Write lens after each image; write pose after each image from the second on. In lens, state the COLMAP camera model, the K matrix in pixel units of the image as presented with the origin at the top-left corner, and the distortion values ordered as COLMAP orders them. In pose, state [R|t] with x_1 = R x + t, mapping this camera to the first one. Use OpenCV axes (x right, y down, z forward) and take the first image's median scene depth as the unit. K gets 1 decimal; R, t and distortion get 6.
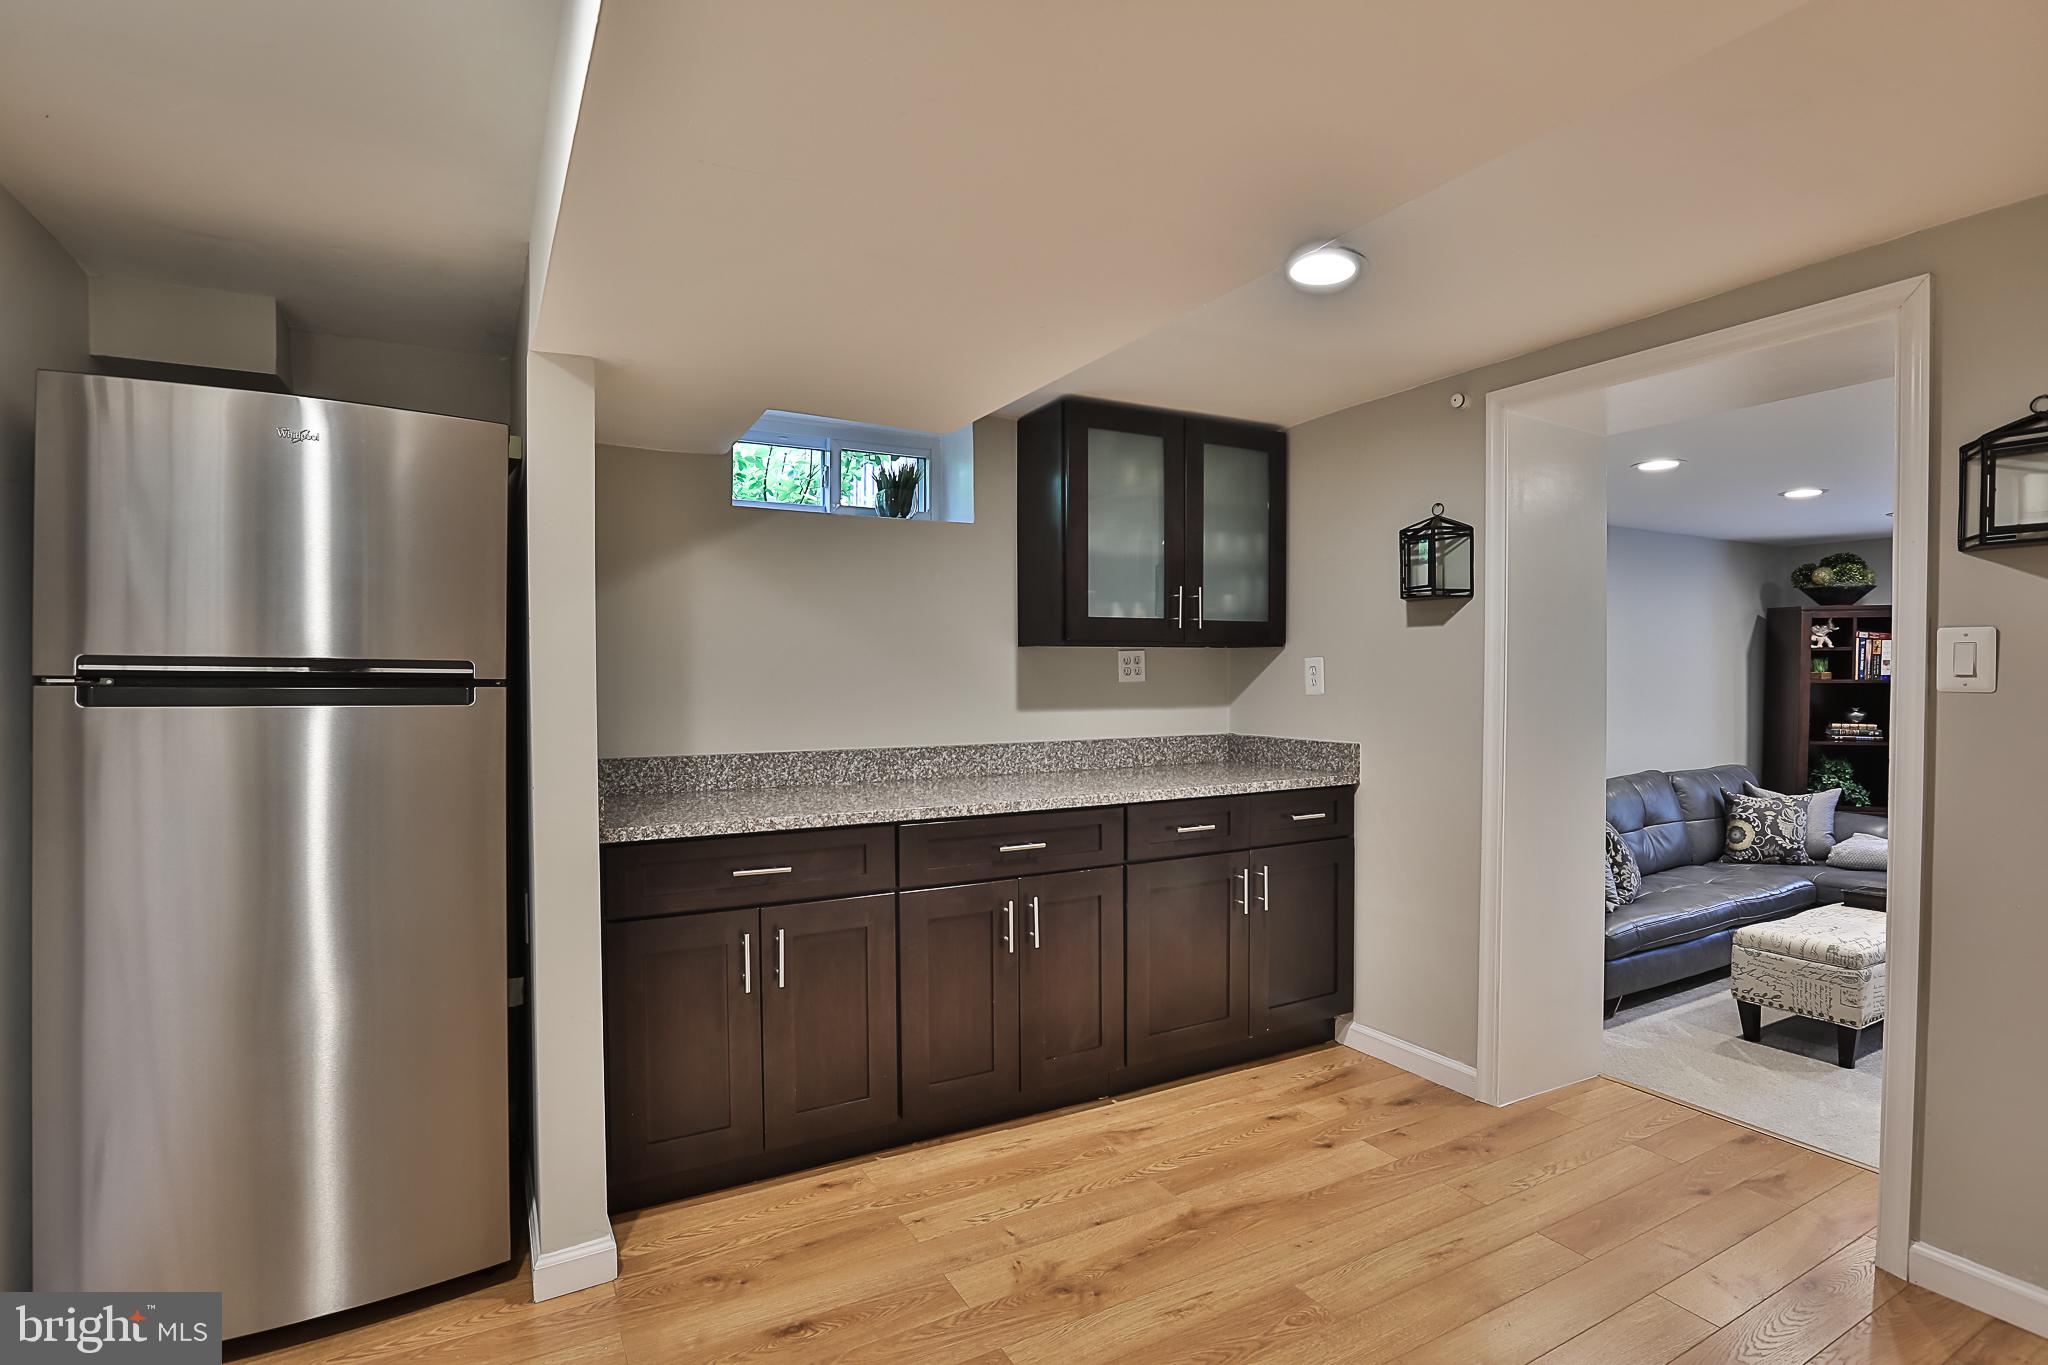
lens RADIAL K [[995.5, 0, 1022.8], [0, 995.5, 684.7], [0, 0, 1]] dist [-0.039265, 0.003041]
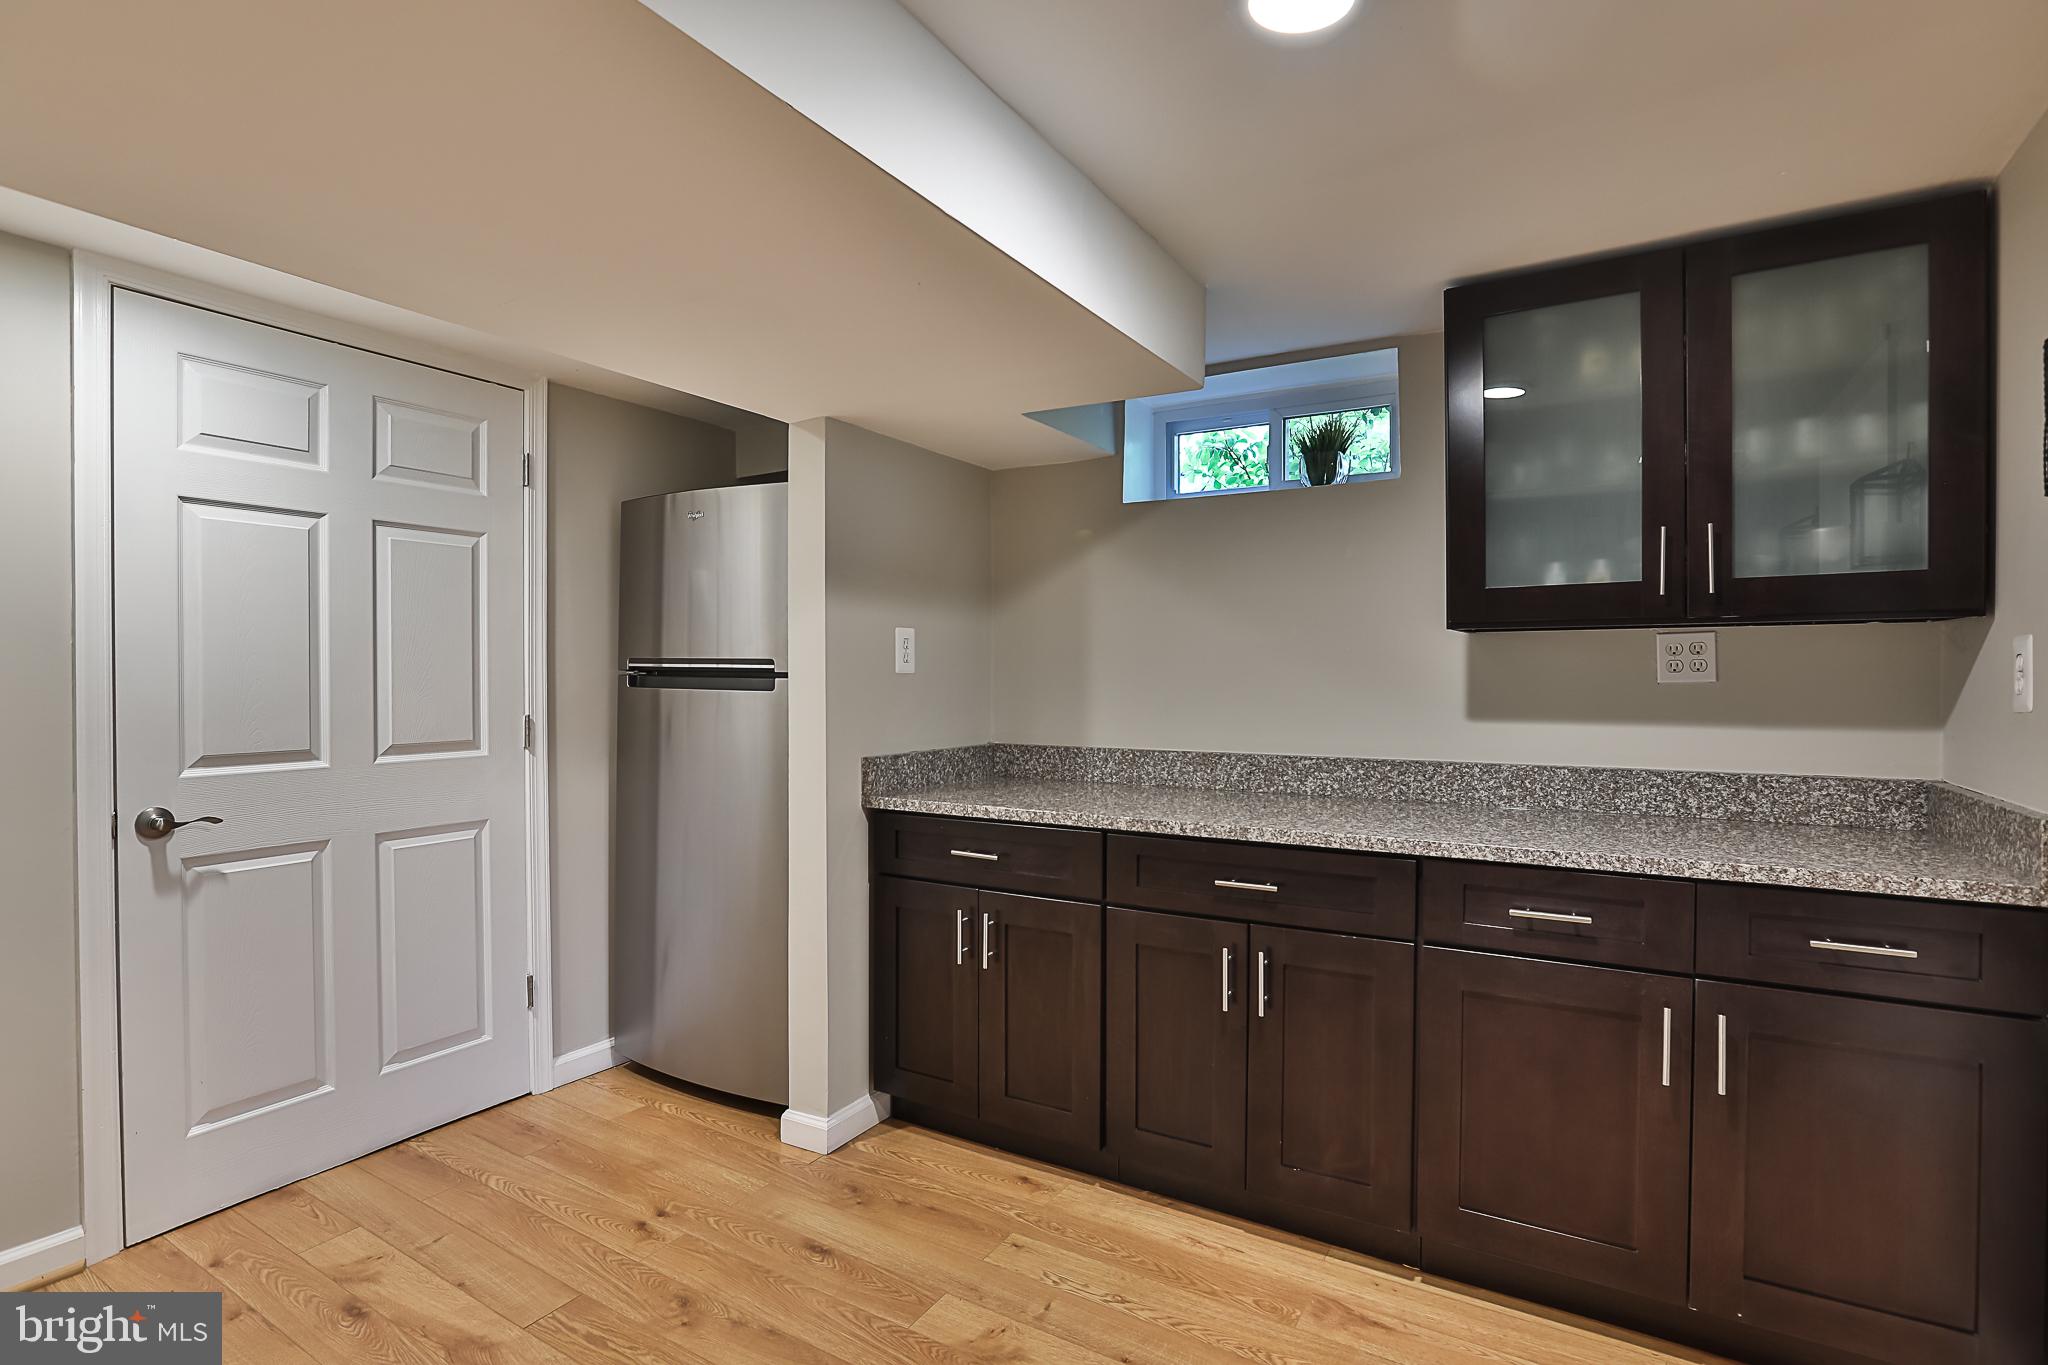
lens RADIAL K [[995.5, 0, 1015.2], [0, 995.5, 678.1], [0, 0, 1]] dist [-0.039265, 0.003041]
pose [[0.493010, 0.005563, -0.870006, 0.514455], [-0.010542, 0.999944, 0.000420, -0.001648], [0.869960, 0.008964, 0.493041, 0.380003]]
